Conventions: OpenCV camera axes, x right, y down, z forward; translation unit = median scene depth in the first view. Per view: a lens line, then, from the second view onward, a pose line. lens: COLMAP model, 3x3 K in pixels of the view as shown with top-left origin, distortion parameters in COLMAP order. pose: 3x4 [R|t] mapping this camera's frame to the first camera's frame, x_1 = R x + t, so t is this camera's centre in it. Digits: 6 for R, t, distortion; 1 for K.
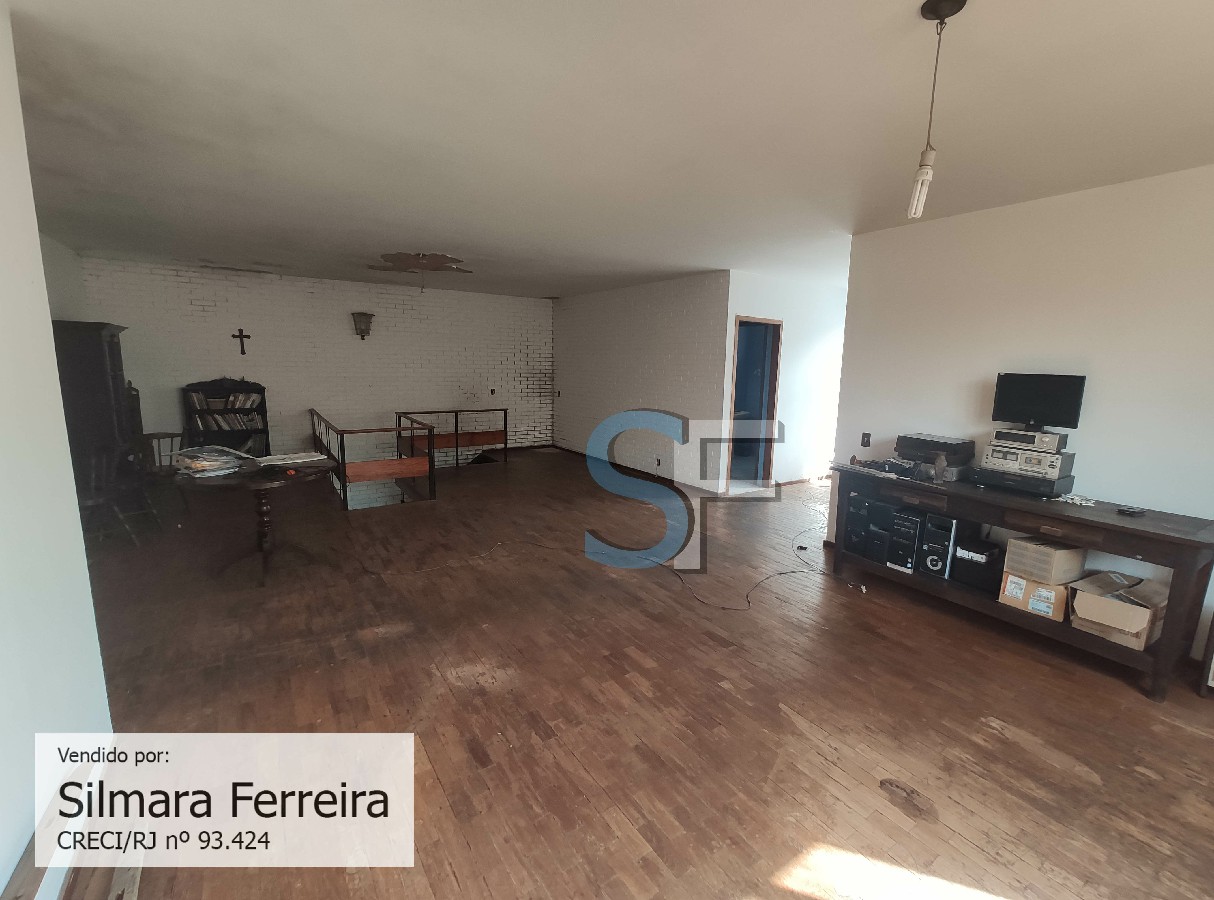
lens RADIAL K [[531.3, 0, 612.7], [0, 531.3, 449.0], [0, 0, 1]] dist [-0.019408, 0.016014]
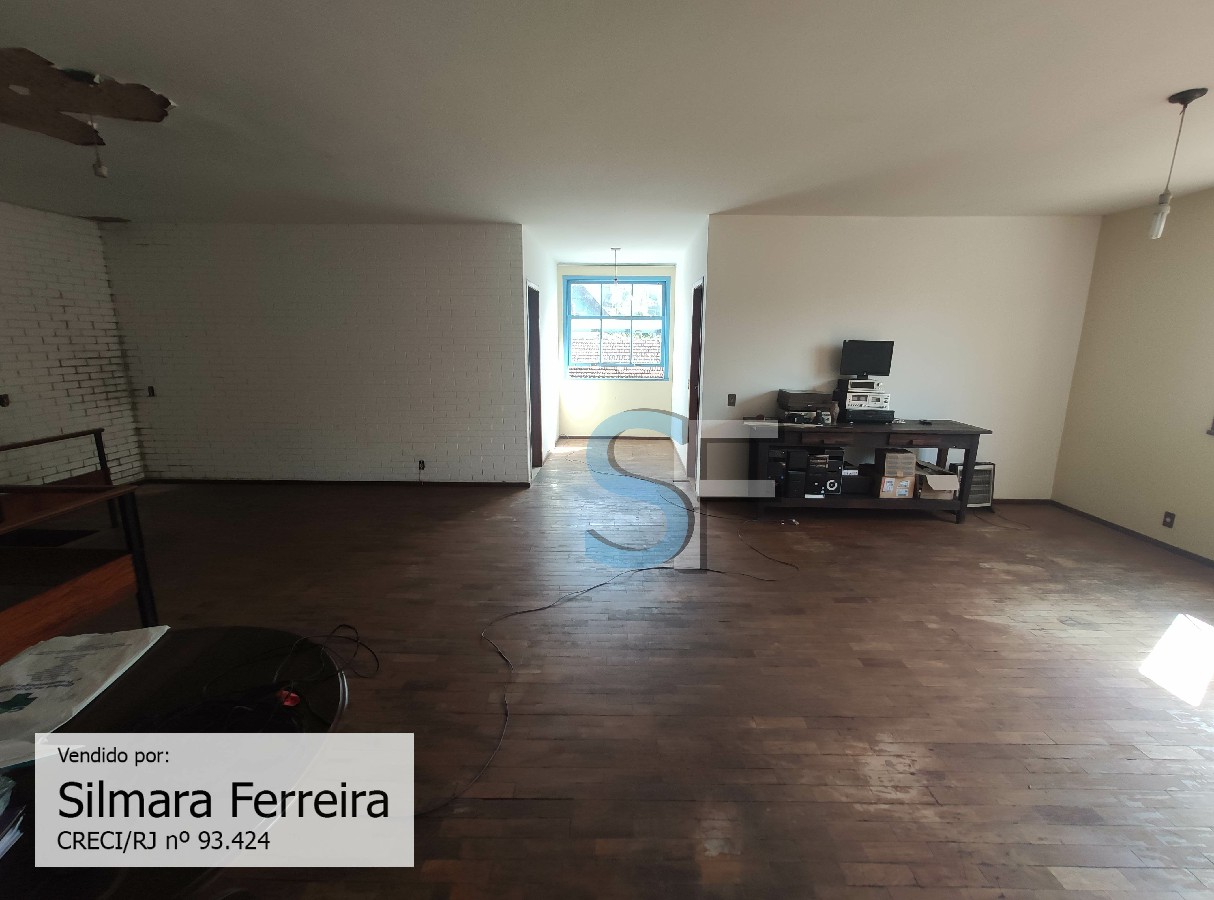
lens RADIAL K [[531.3, 0, 612.7], [0, 531.3, 449.0], [0, 0, 1]] dist [-0.019408, 0.016014]
pose [[0.568659, -0.191014, 0.800088, -0.816529], [0.139189, 0.980983, 0.135273, -0.141616], [-0.810711, 0.034440, 0.584432, 0.712397]]
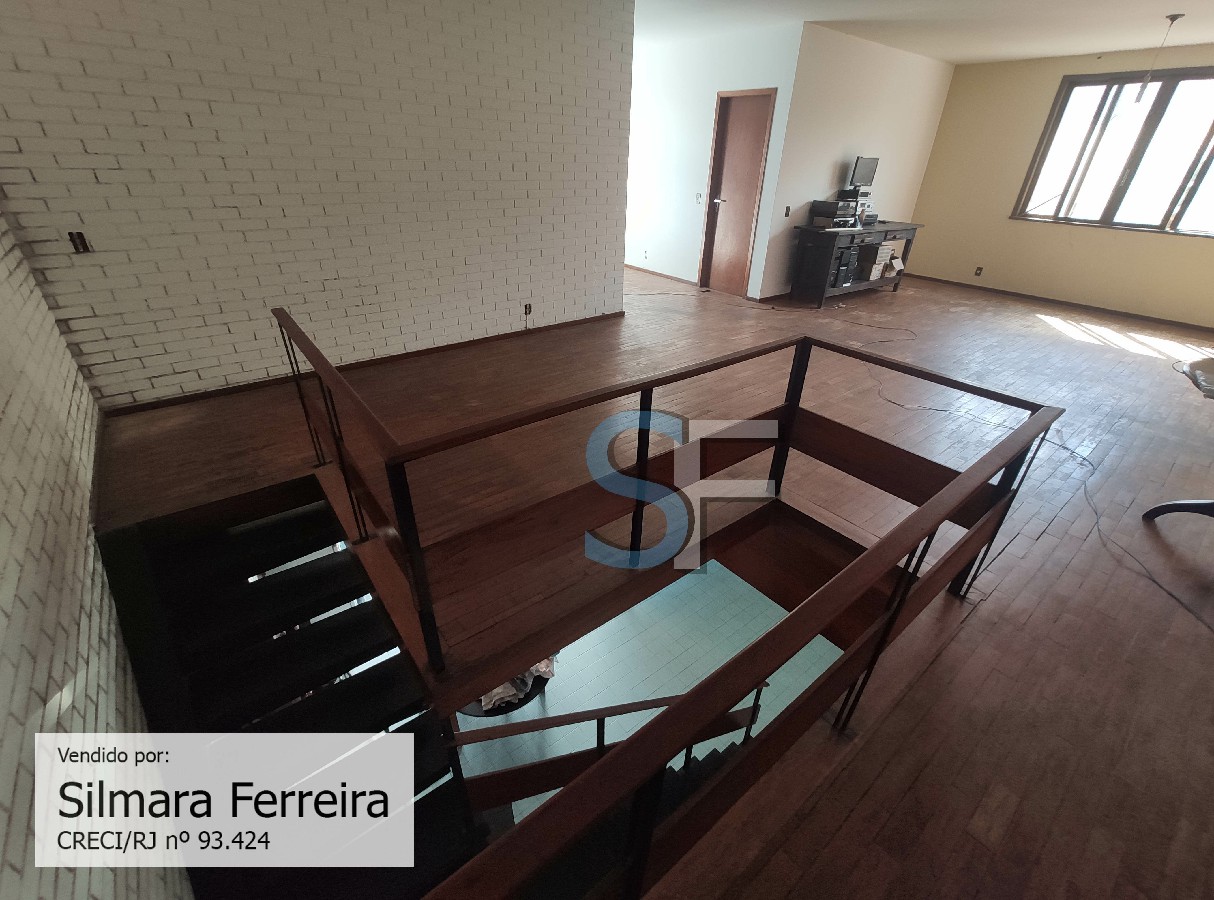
lens RADIAL K [[531.3, 0, 612.7], [0, 531.3, 449.0], [0, 0, 1]] dist [-0.019408, 0.016014]
pose [[-0.097201, -0.526375, 0.844678, -1.276547], [0.114226, 0.837189, 0.534852, -0.382075], [-0.988688, 0.148472, -0.021250, 2.080571]]
